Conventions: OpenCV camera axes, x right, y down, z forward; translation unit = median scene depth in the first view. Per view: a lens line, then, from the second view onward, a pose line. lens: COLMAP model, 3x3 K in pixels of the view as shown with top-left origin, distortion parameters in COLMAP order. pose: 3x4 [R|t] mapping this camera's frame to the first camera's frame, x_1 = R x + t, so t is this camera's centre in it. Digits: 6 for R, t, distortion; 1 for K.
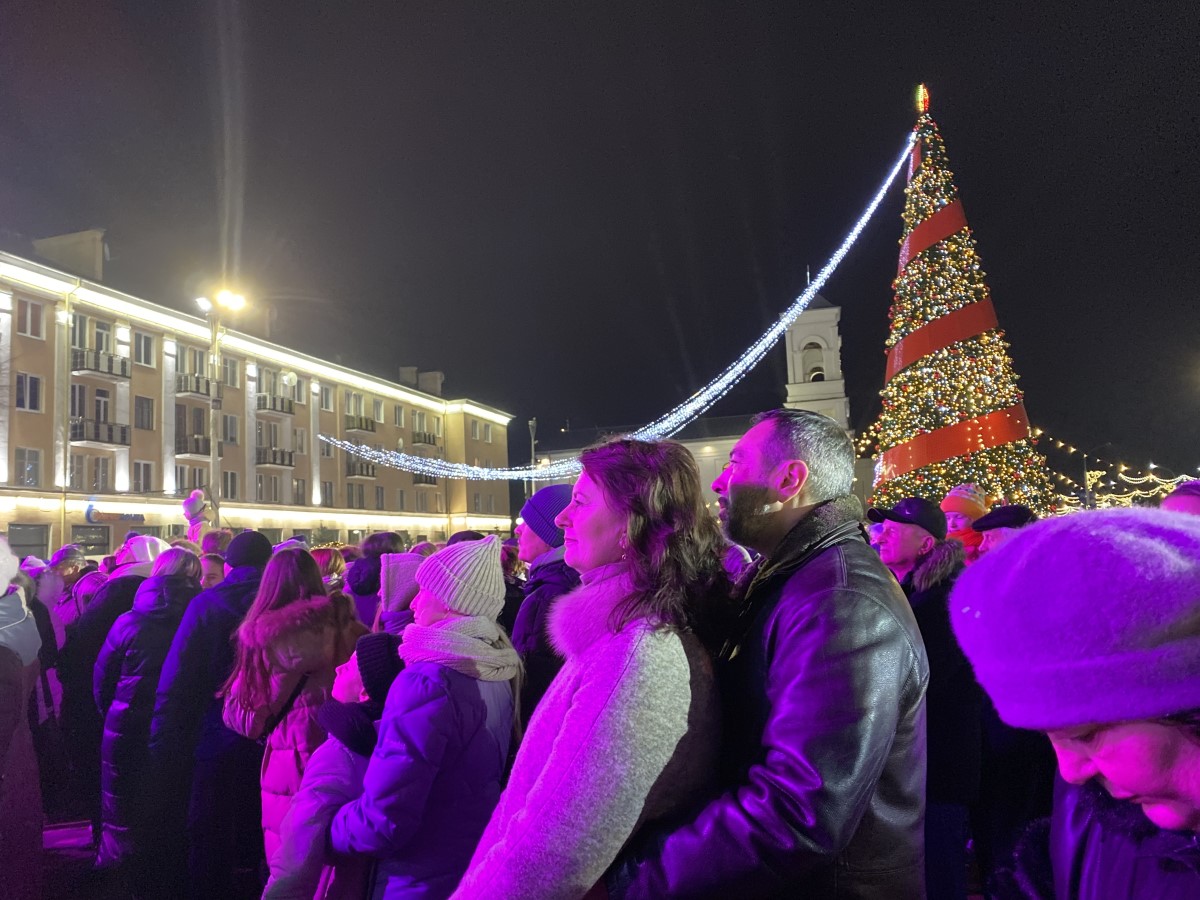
lens RADIAL K [[964.4, 0, 600.0], [0, 964.4, 450.0], [0, 0, 1]] dist [0.114618, -0.156995]
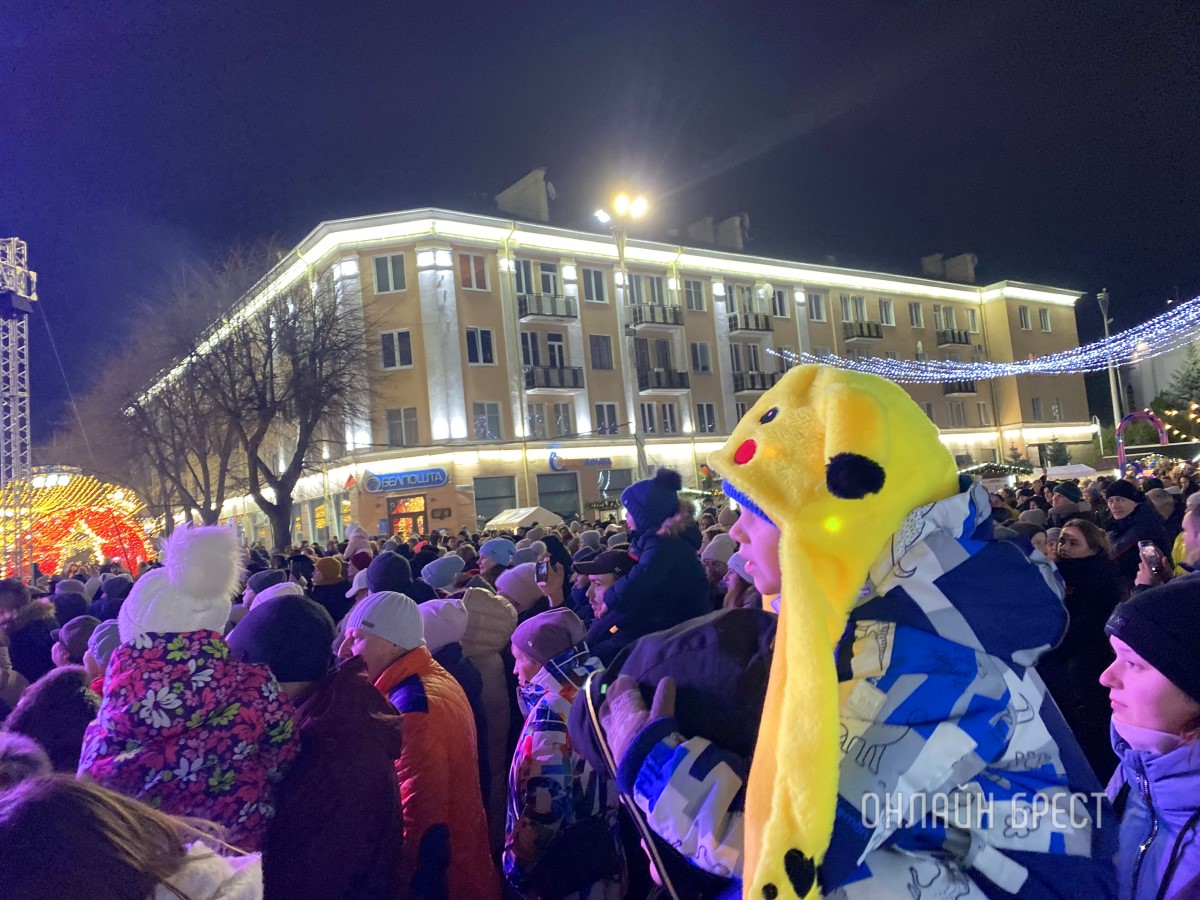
lens RADIAL K [[964.4, 0, 600.0], [0, 964.4, 450.0], [0, 0, 1]] dist [0.114618, -0.156995]
pose [[0.815583, -0.082786, -0.572687, 0.061617], [0.126641, 0.991256, 0.037060, 0.021339], [0.564612, -0.102751, 0.818936, 0.220094]]
